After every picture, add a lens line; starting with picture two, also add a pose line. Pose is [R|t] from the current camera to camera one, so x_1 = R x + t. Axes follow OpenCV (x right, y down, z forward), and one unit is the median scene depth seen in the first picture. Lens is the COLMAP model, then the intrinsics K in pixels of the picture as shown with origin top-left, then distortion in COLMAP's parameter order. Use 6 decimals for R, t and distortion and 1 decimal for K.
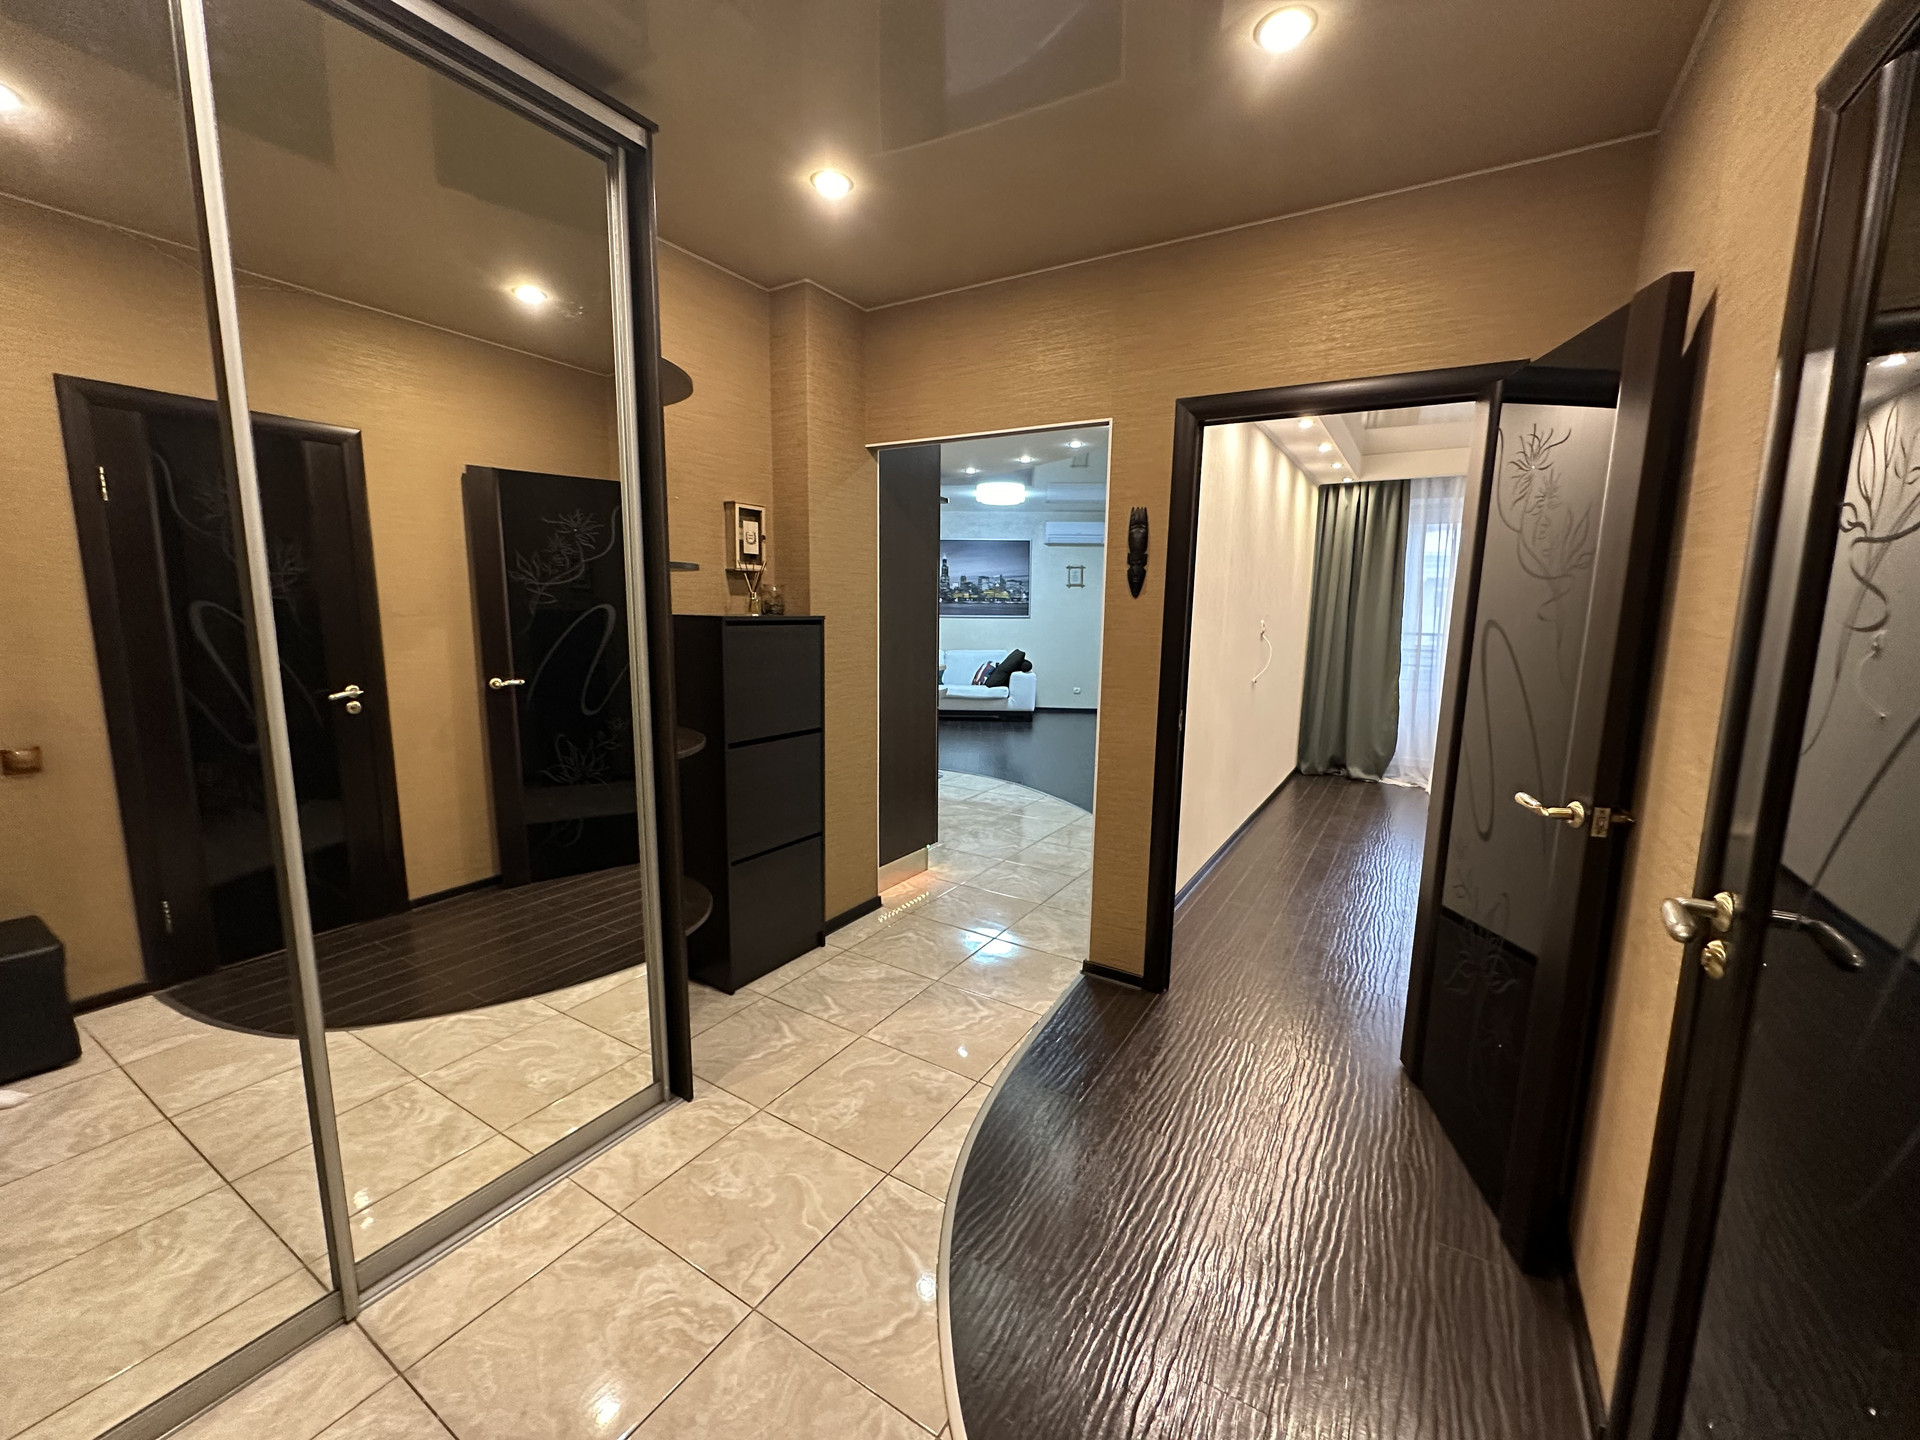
lens RADIAL K [[765.9, 0, 958.5], [0, 765.9, 719.5], [0, 0, 1]] dist [-0.002515, -0.000062]
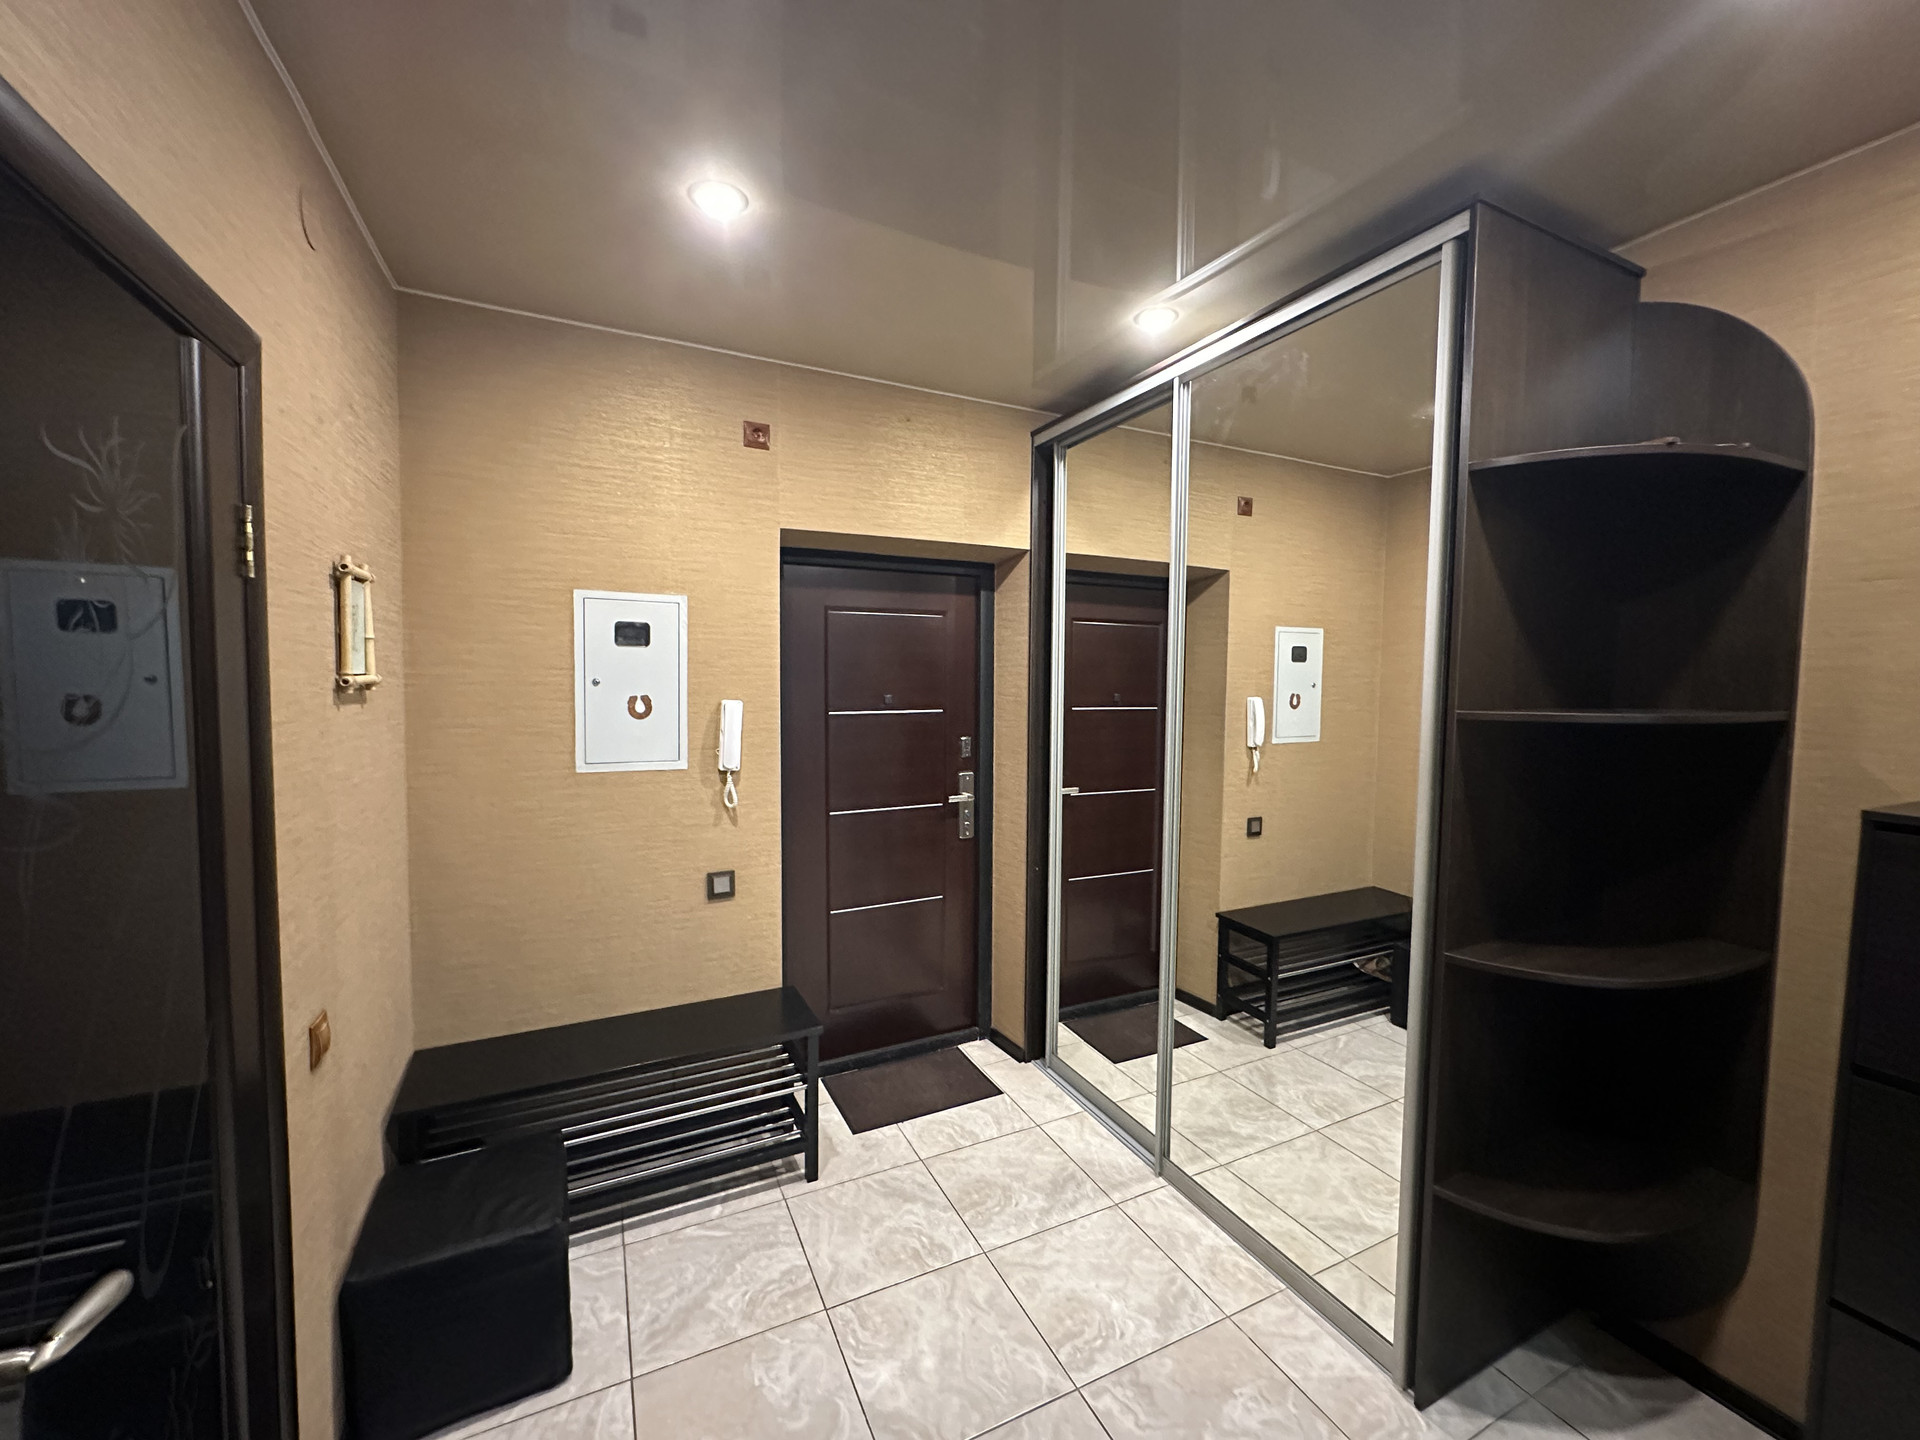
lens RADIAL K [[765.9, 0, 958.5], [0, 765.9, 719.5], [0, 0, 1]] dist [-0.002515, -0.000062]
pose [[-0.537310, 0.026108, -0.842981, 0.621486], [-0.143962, 0.982012, 0.122175, -0.240843], [0.831007, 0.187003, -0.523886, 1.077692]]
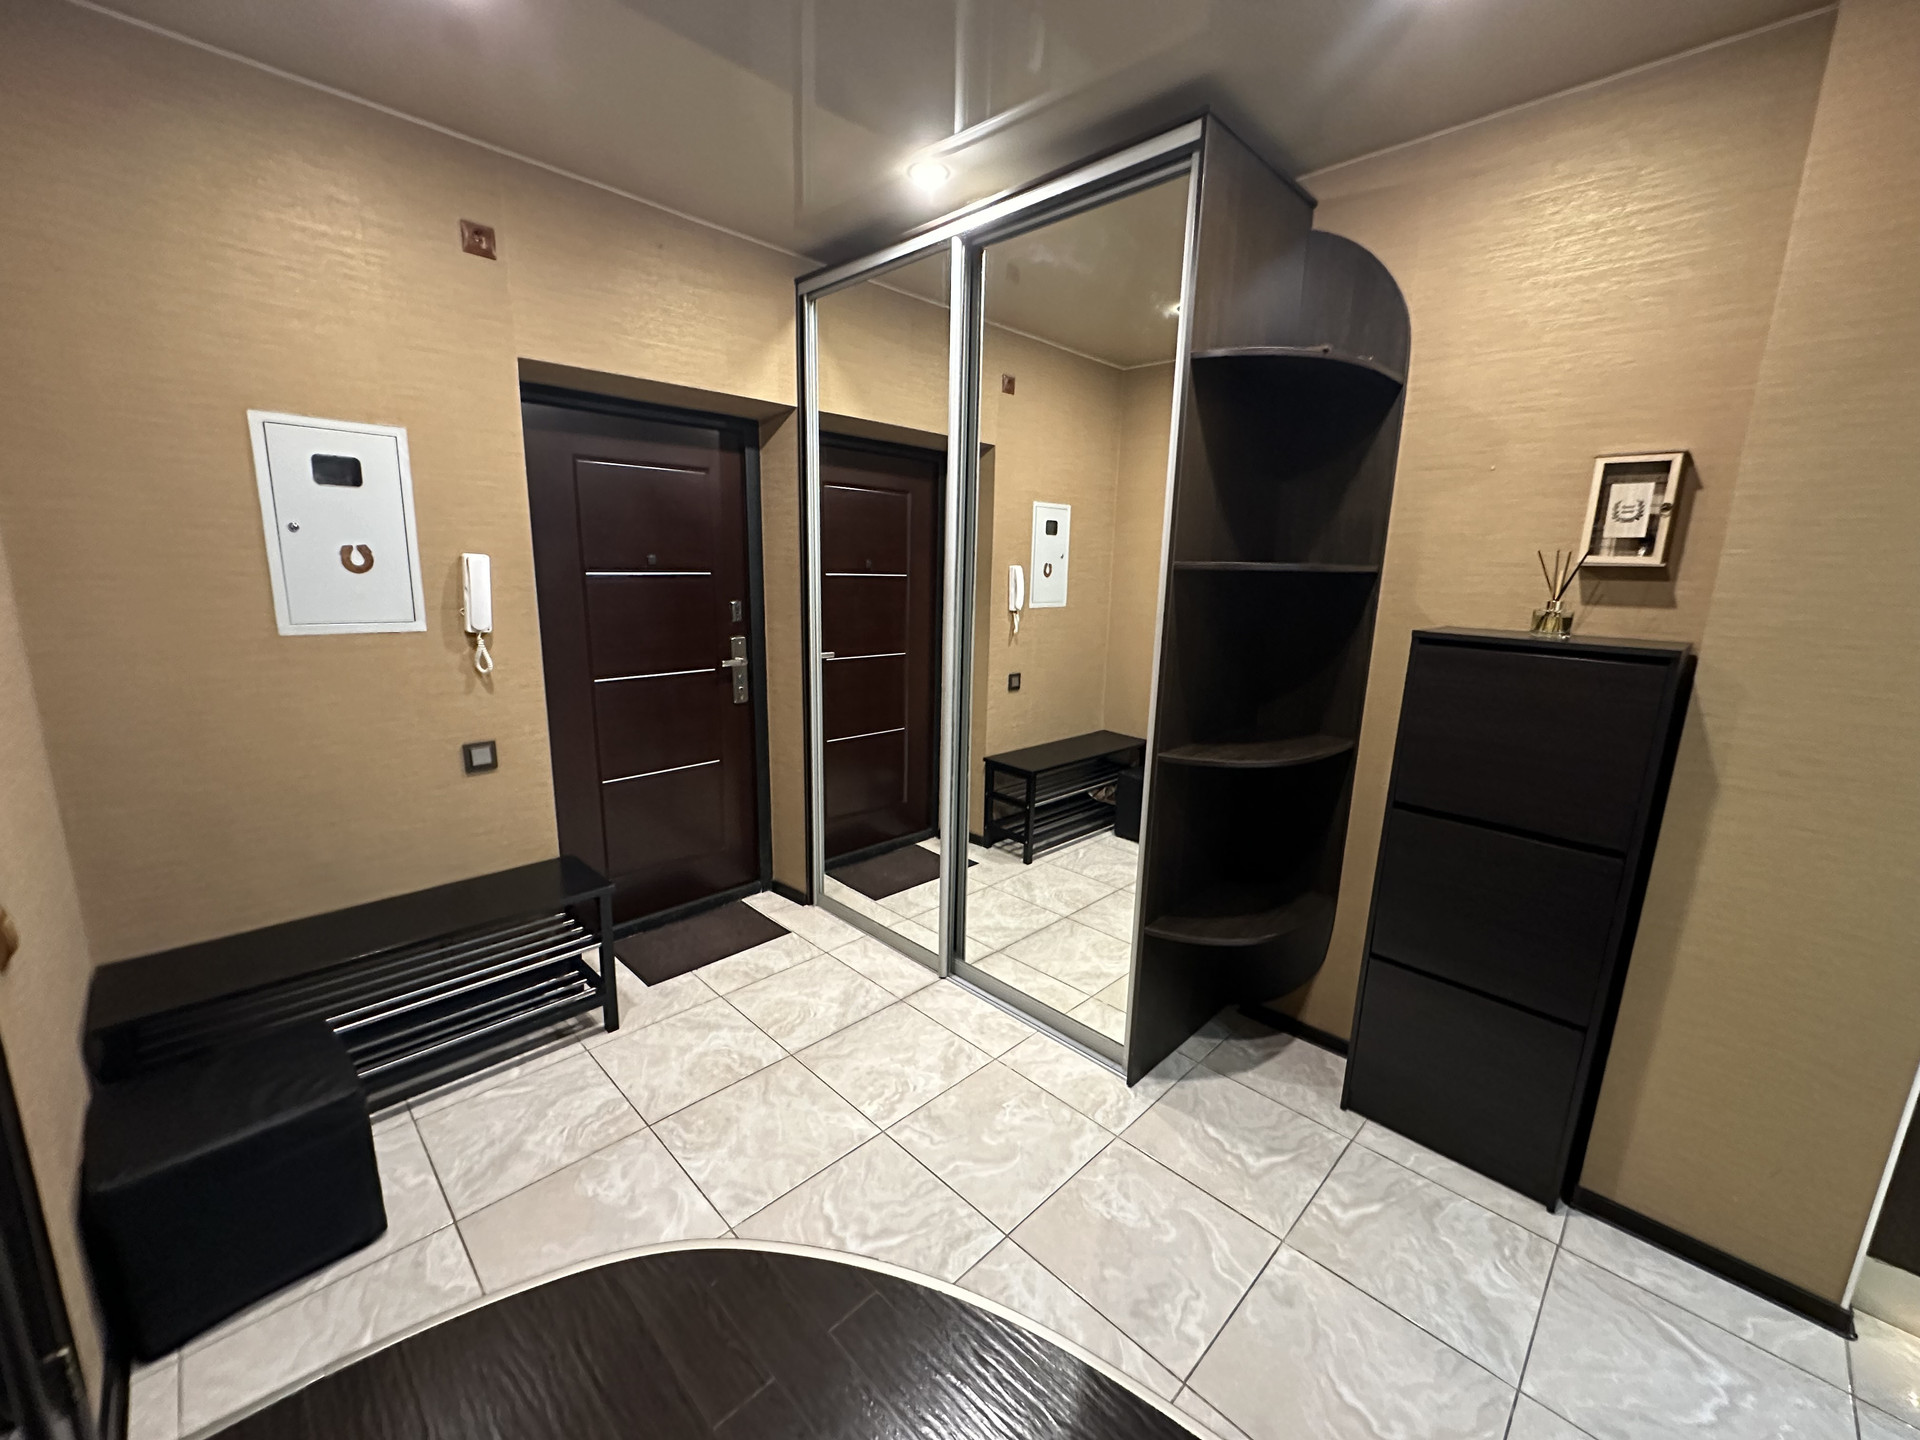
lens RADIAL K [[765.9, 0, 958.5], [0, 765.9, 719.5], [0, 0, 1]] dist [-0.002515, -0.000062]
pose [[-0.231418, 0.172696, -0.957404, 0.730450], [-0.173071, 0.961112, 0.215199, -0.191692], [0.957336, 0.215500, -0.192530, 1.055611]]
